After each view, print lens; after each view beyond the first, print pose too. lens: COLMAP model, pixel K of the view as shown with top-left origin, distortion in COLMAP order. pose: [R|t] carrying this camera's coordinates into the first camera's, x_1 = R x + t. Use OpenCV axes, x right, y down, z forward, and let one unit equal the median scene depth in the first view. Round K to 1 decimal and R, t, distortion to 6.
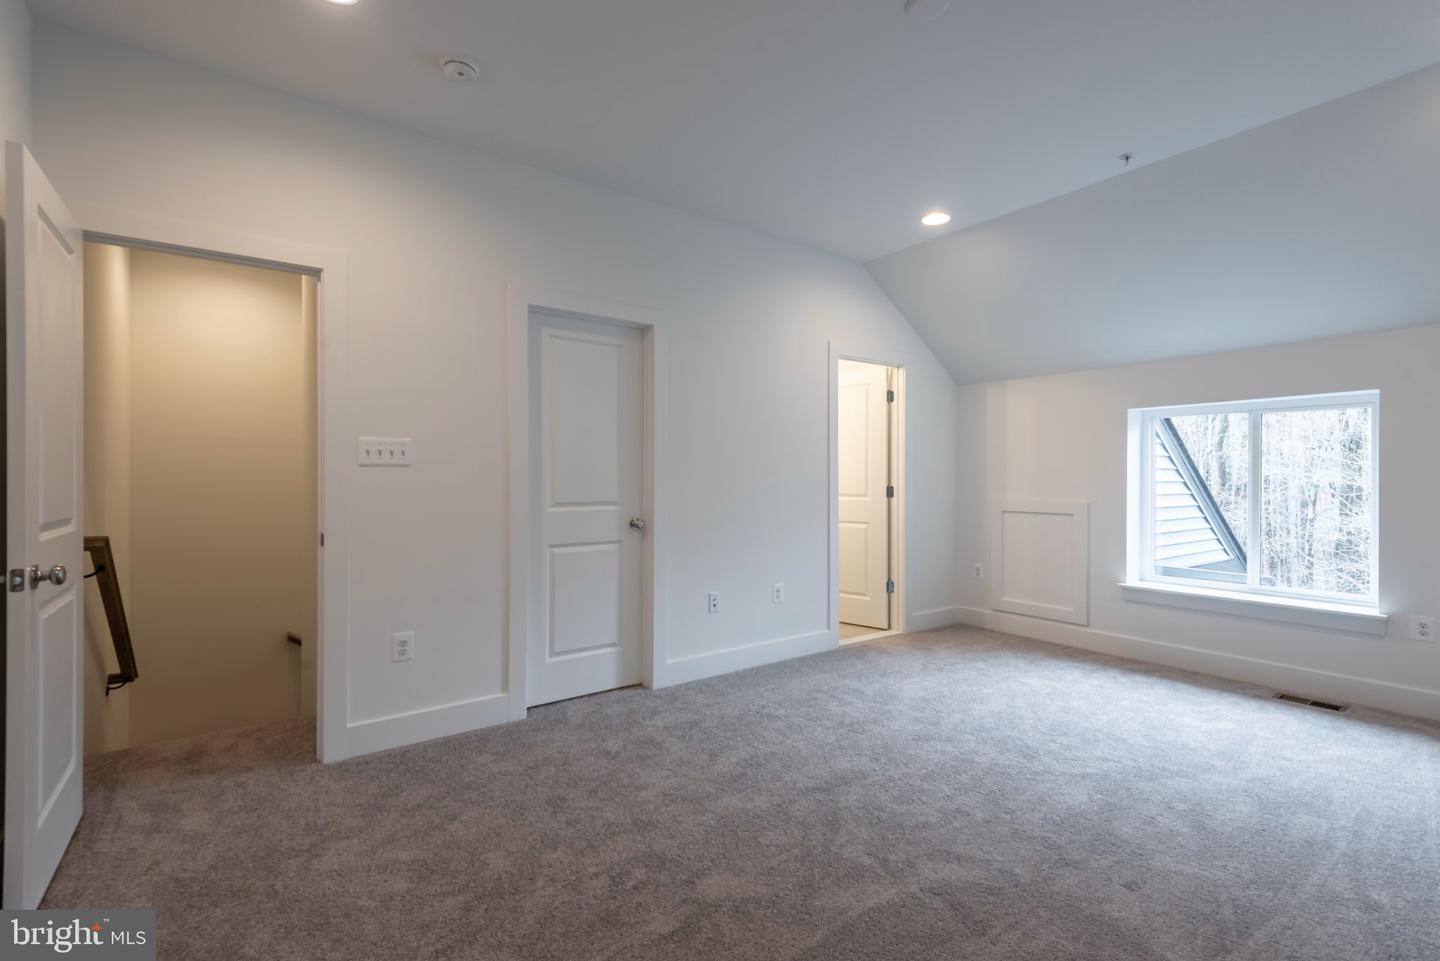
lens RADIAL K [[645.5, 0, 712.7], [0, 645.5, 469.8], [0, 0, 1]] dist [-0.000742, -0.000577]
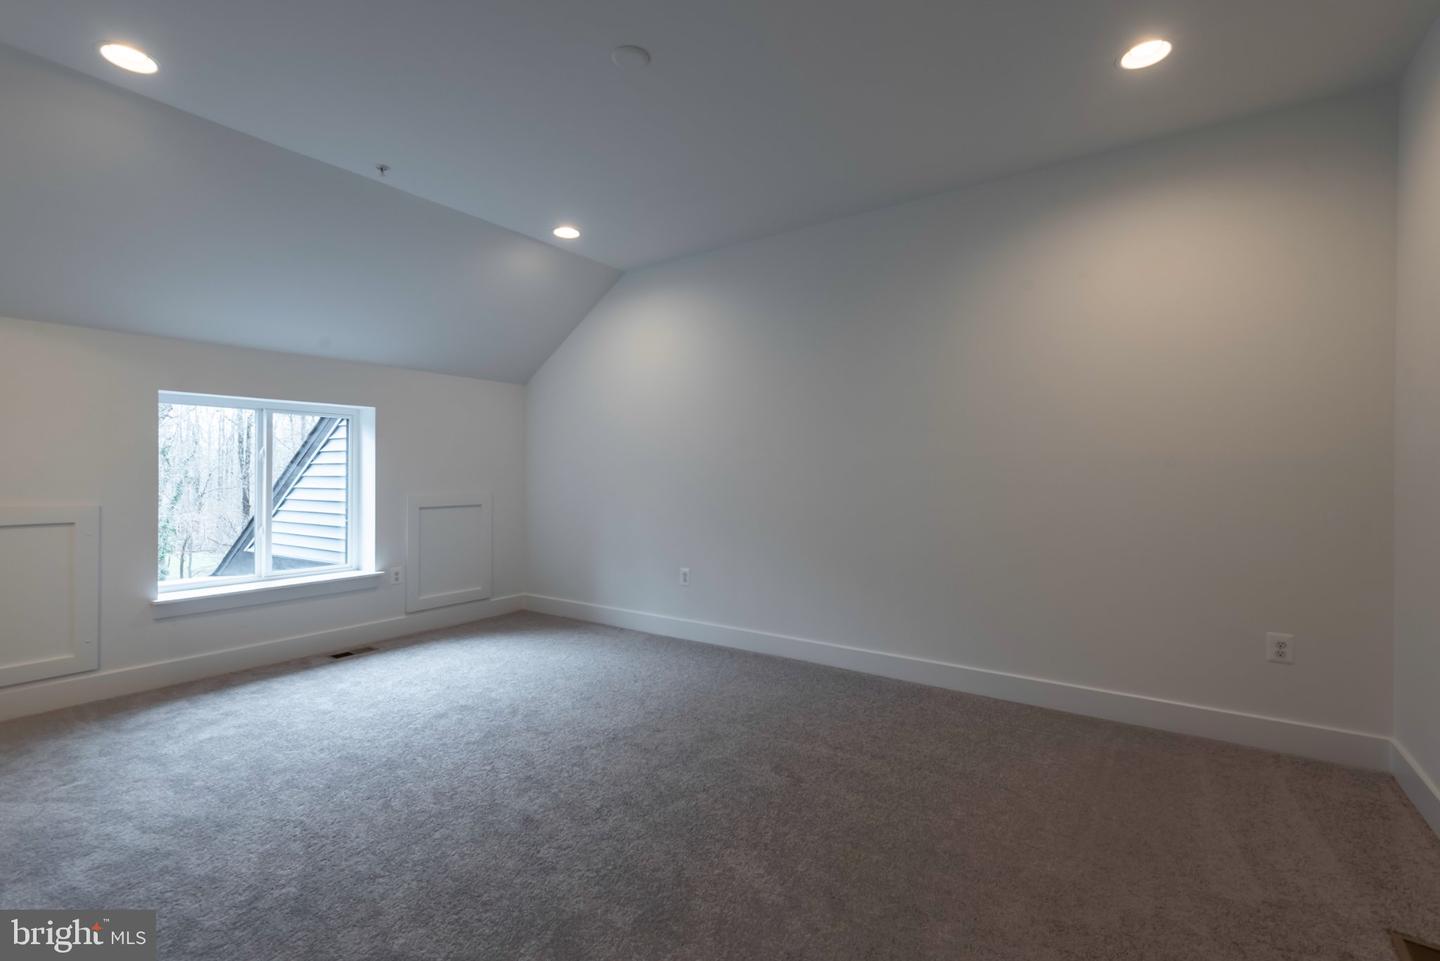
lens RADIAL K [[665.5, 0, 703.9], [0, 665.5, 468.7], [0, 0, 1]] dist [0.039427, -0.021030]
pose [[-0.326571, 0.004496, 0.945162, -0.471372], [-0.013042, 0.999872, -0.009262, 0.007749], [-0.945083, -0.015351, -0.326471, 0.708012]]
